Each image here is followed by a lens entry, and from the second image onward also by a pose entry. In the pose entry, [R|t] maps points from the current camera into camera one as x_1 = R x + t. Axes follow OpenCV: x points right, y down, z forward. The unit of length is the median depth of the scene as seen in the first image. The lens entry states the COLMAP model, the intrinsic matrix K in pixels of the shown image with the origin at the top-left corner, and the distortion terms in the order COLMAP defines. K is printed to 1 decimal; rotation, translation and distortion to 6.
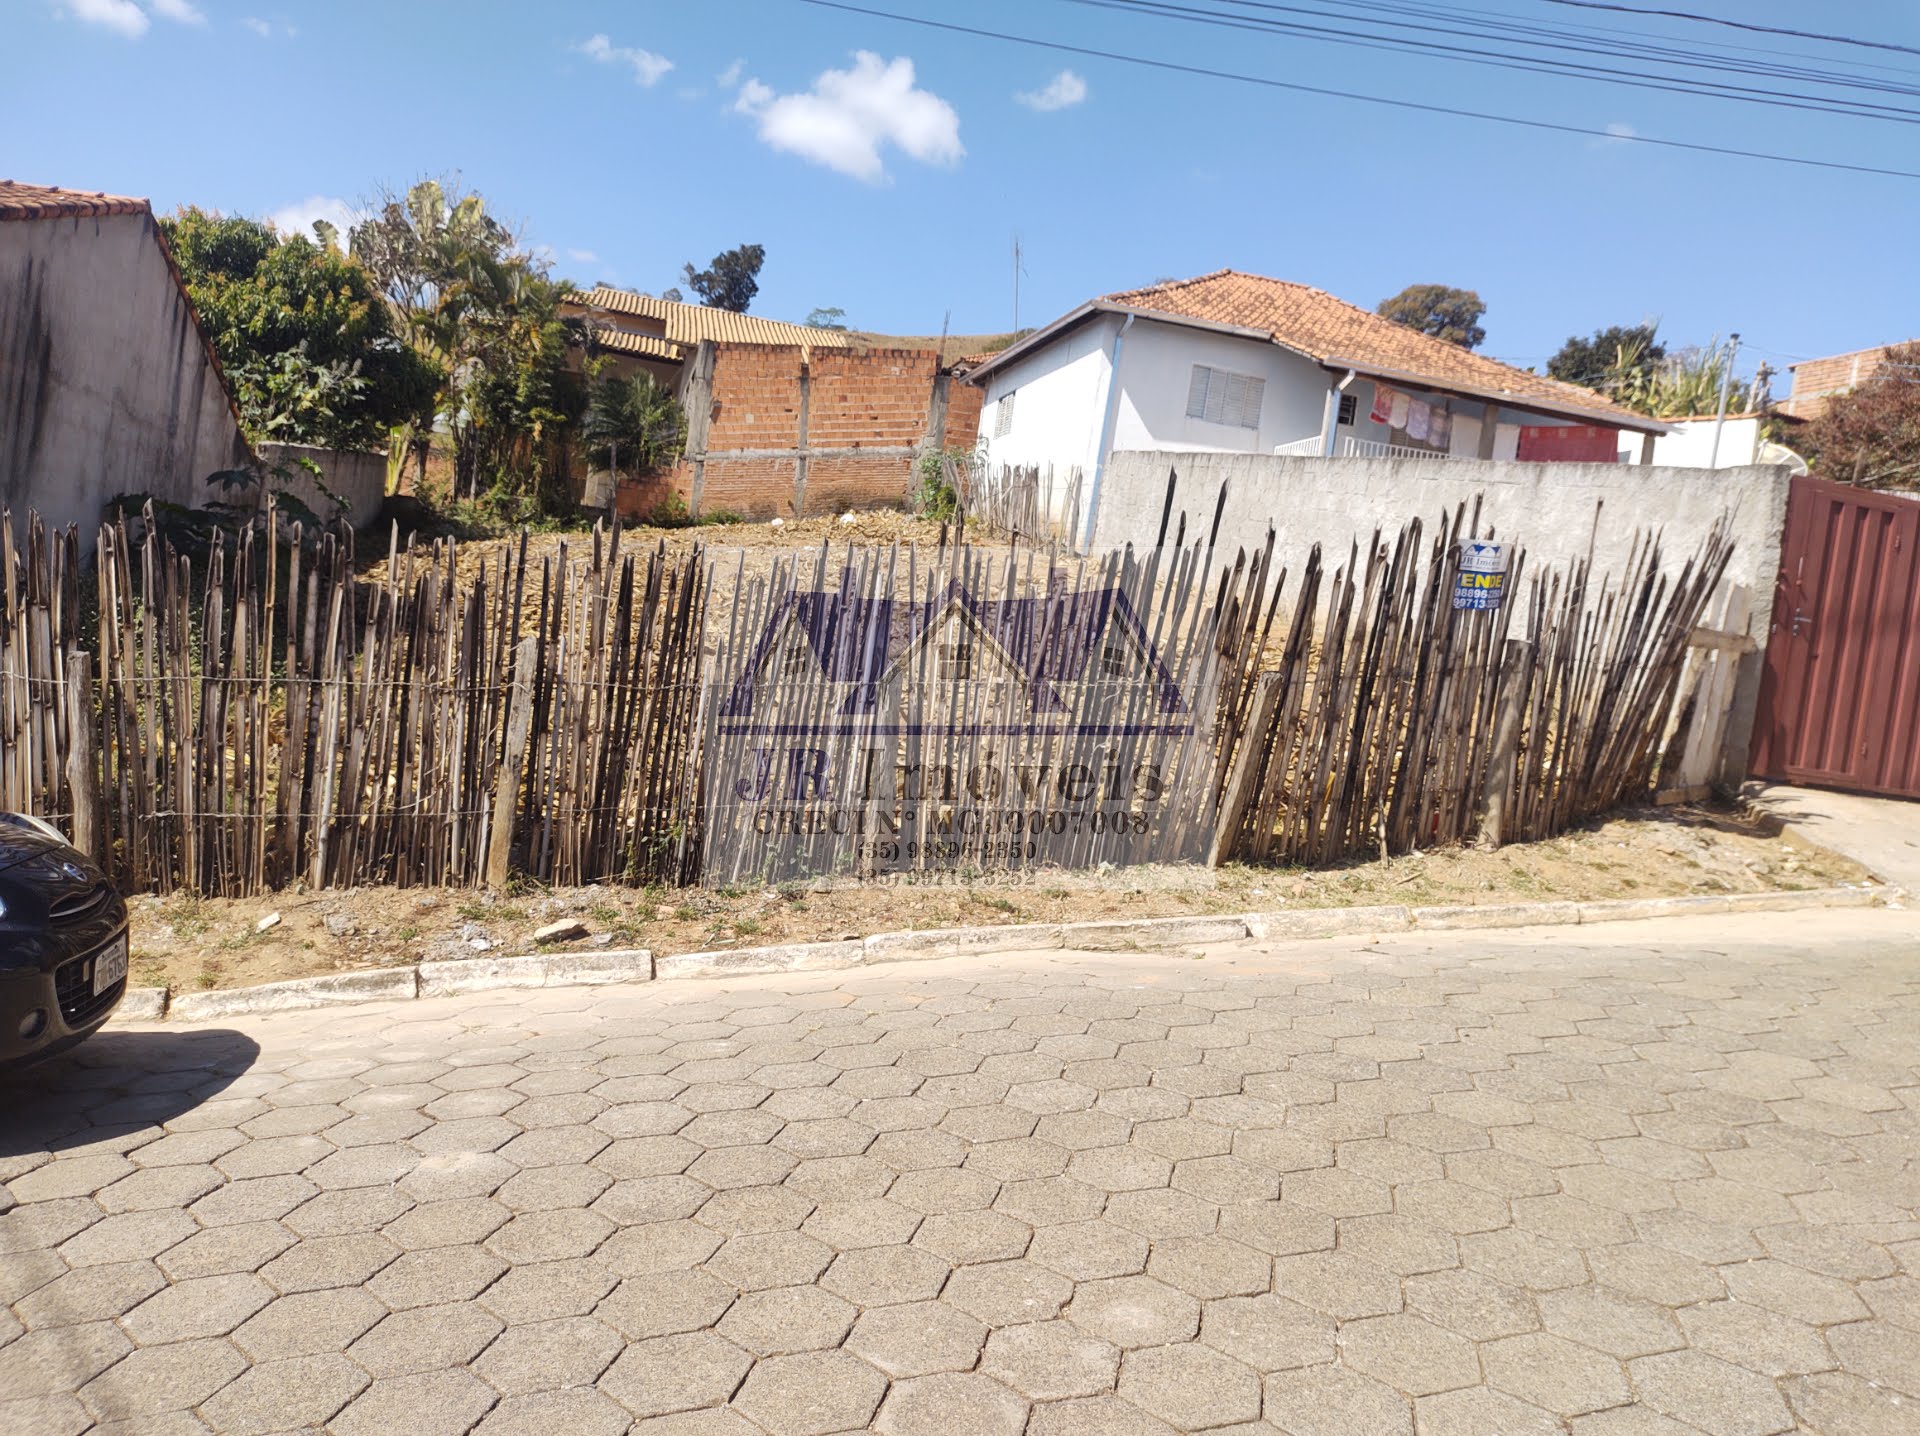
lens RADIAL K [[1403.2, 0, 958.3], [0, 1403.2, 719.9], [0, 0, 1]] dist [0.051552, -0.057464]
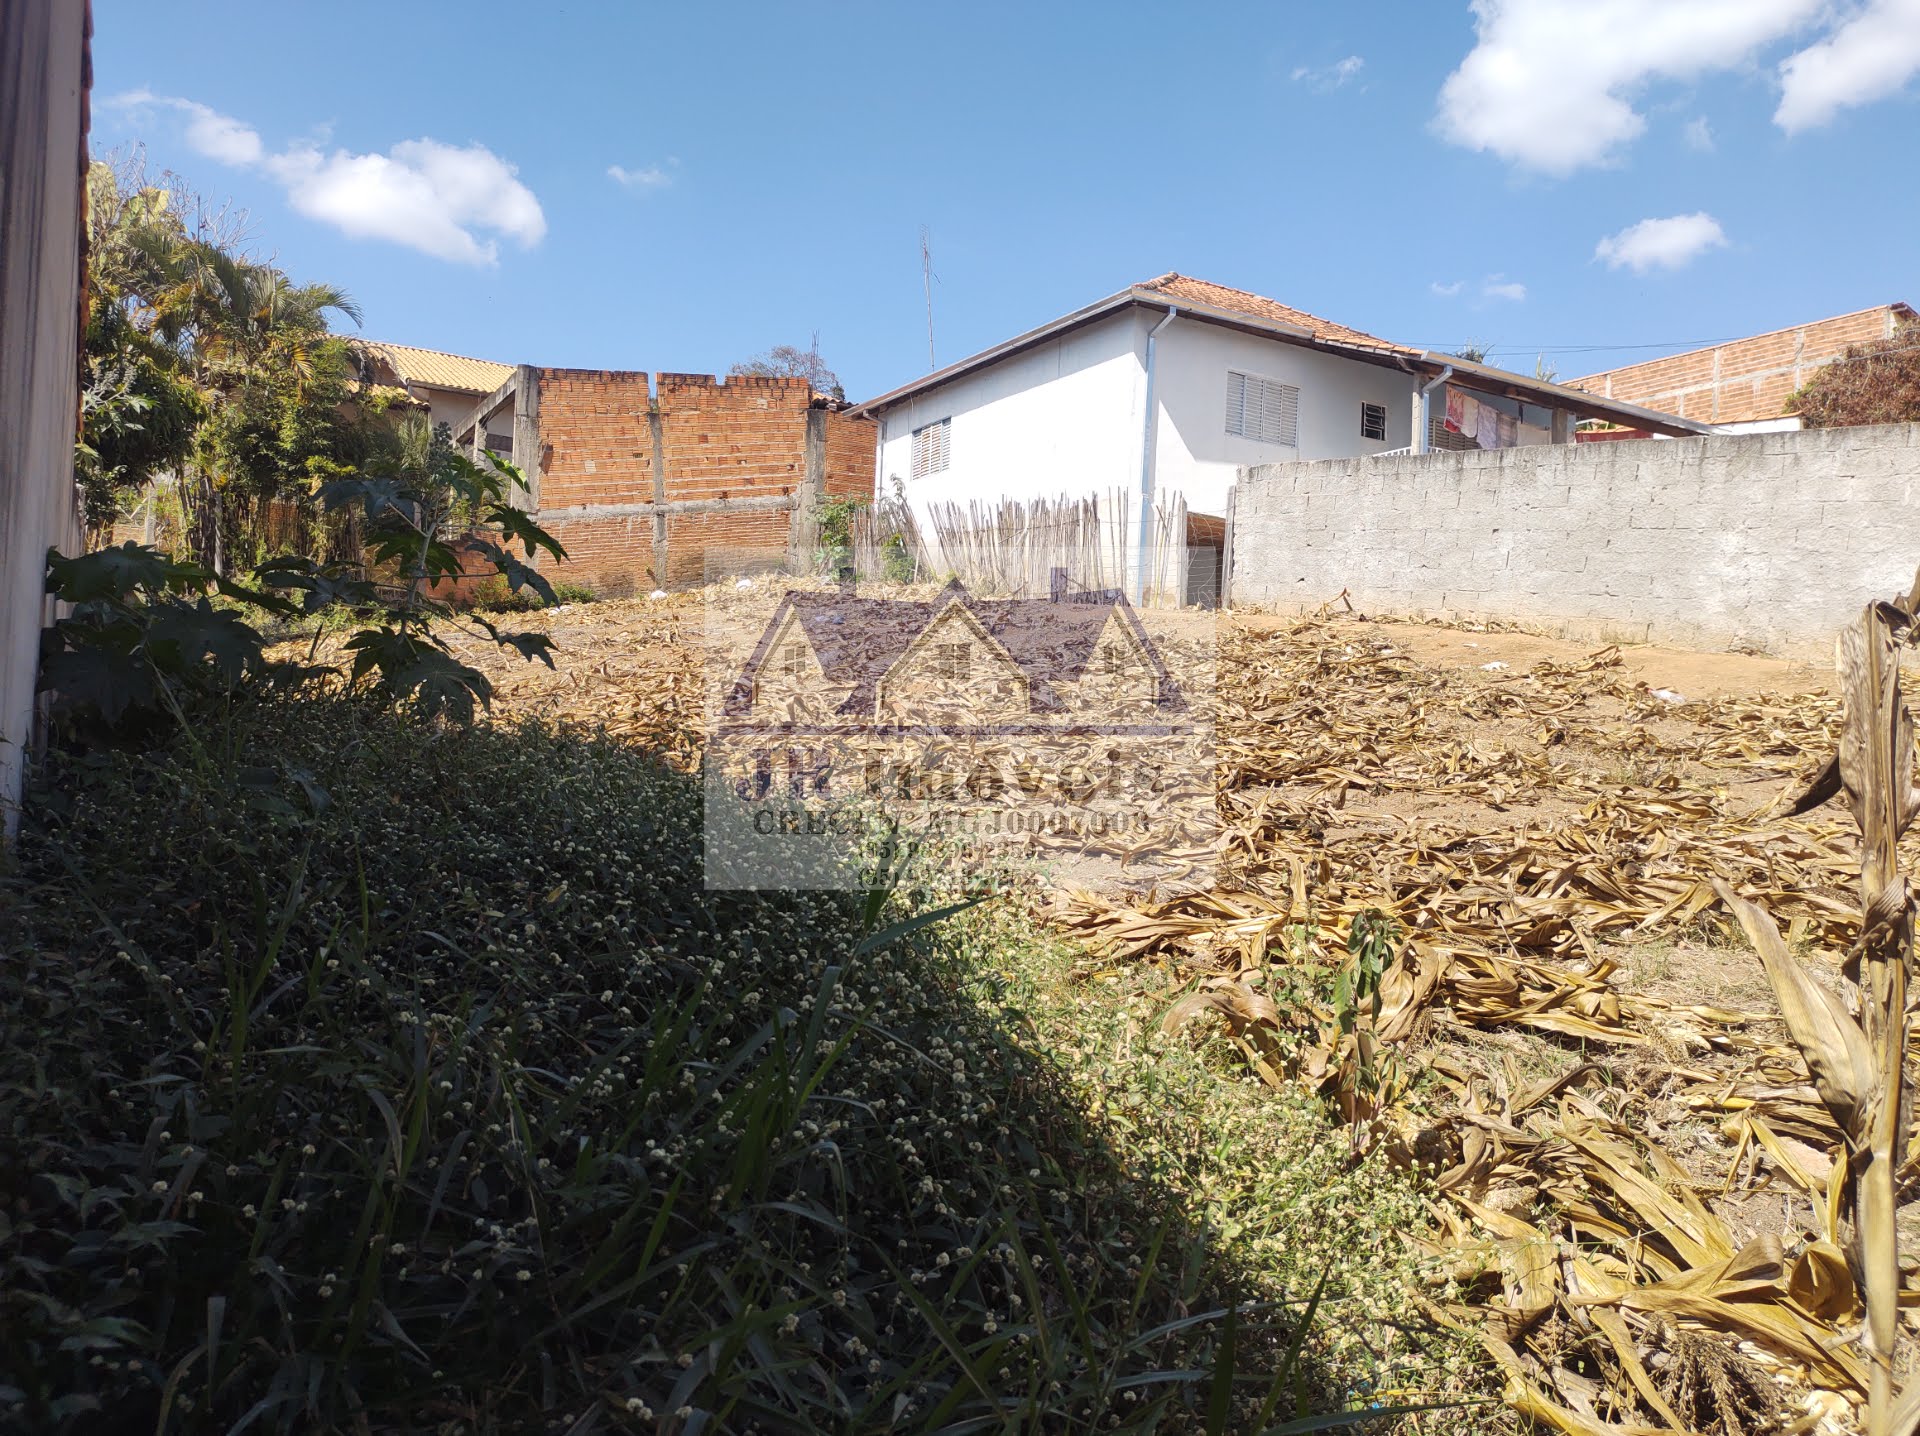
lens RADIAL K [[1403.2, 0, 958.1], [0, 1403.2, 757.2], [0, 0, 1]] dist [0.051552, -0.057464]
pose [[0.958234, -0.088553, 0.271930, -0.241896], [0.095407, 0.995365, -0.012062, -0.032370], [-0.269602, 0.037502, 0.962241, 0.265092]]
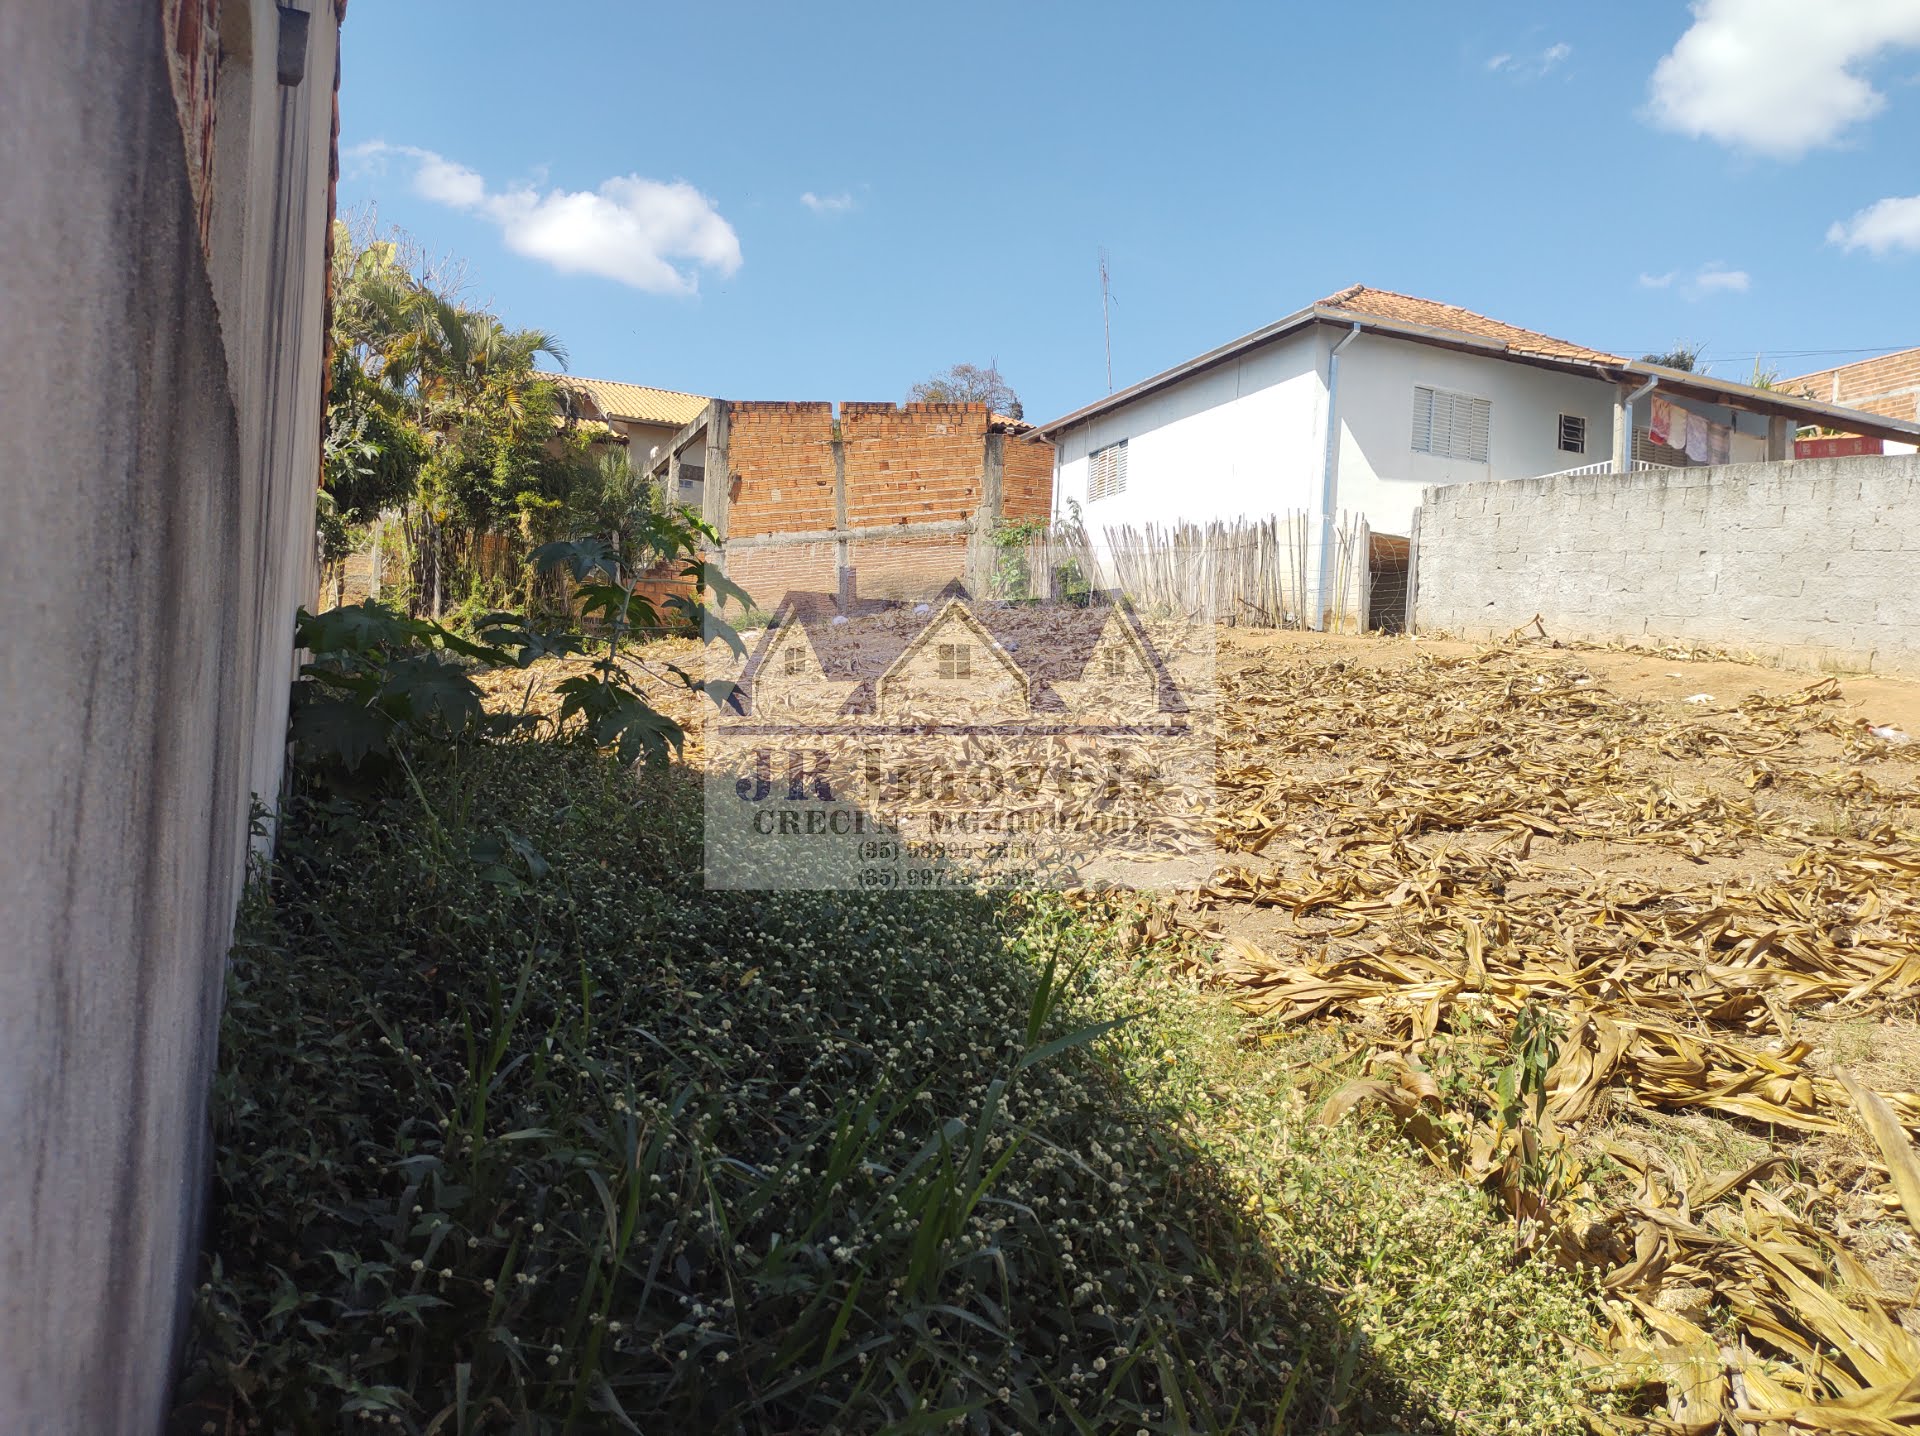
lens RADIAL K [[1403.2, 0, 958.2], [0, 1403.2, 755.8], [0, 0, 1]] dist [0.051552, -0.057464]
pose [[0.985159, -0.081259, 0.151192, -0.241982], [0.087190, 0.995645, -0.033010, -0.038737], [-0.147851, 0.045702, 0.987953, 0.258865]]
